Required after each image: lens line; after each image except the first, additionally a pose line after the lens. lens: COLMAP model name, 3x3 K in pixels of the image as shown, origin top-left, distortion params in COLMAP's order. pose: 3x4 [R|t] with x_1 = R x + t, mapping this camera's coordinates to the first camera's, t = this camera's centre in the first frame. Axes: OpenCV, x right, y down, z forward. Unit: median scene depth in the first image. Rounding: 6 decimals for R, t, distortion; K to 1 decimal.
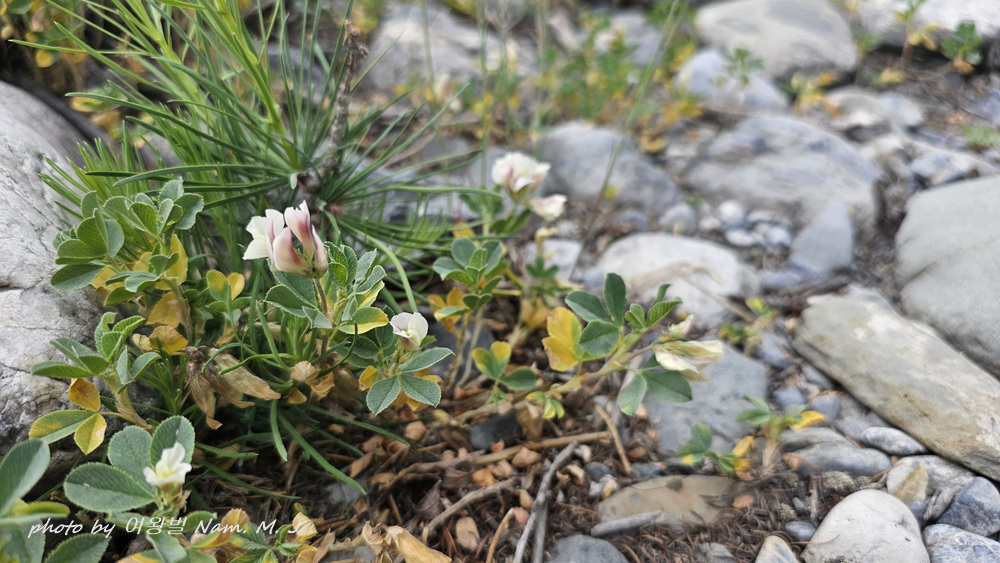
lens RADIAL K [[706.3, 0, 493.4], [0, 706.3, 284.7], [0, 0, 1]] dist [0.074717, -0.113925]
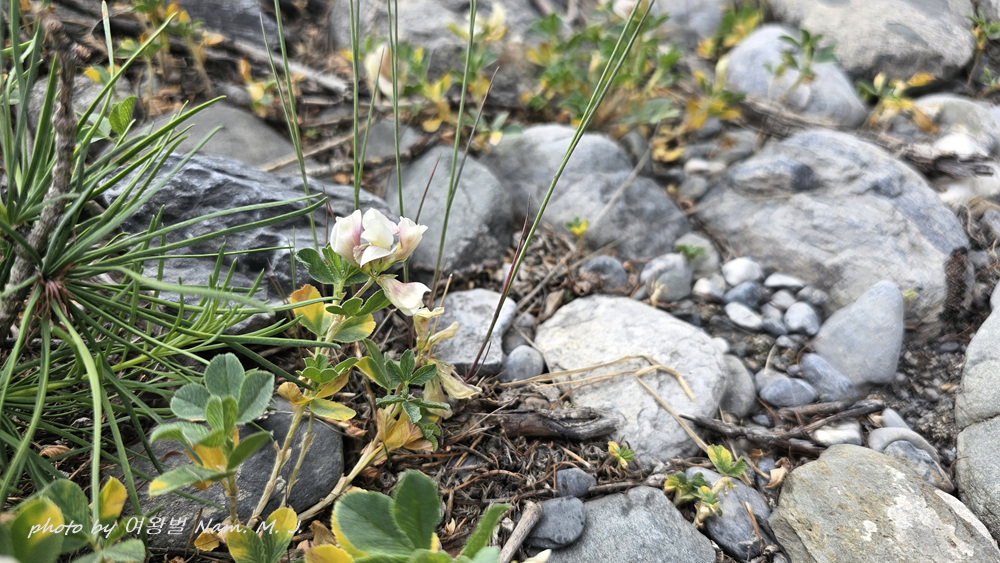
lens RADIAL K [[706.3, 0, 493.4], [0, 706.3, 284.7], [0, 0, 1]] dist [0.074717, -0.113925]
pose [[0.988238, 0.113996, -0.101931, 0.149785], [-0.103428, 0.989231, 0.103561, -0.131249], [0.112638, -0.091800, 0.989386, 0.230625]]
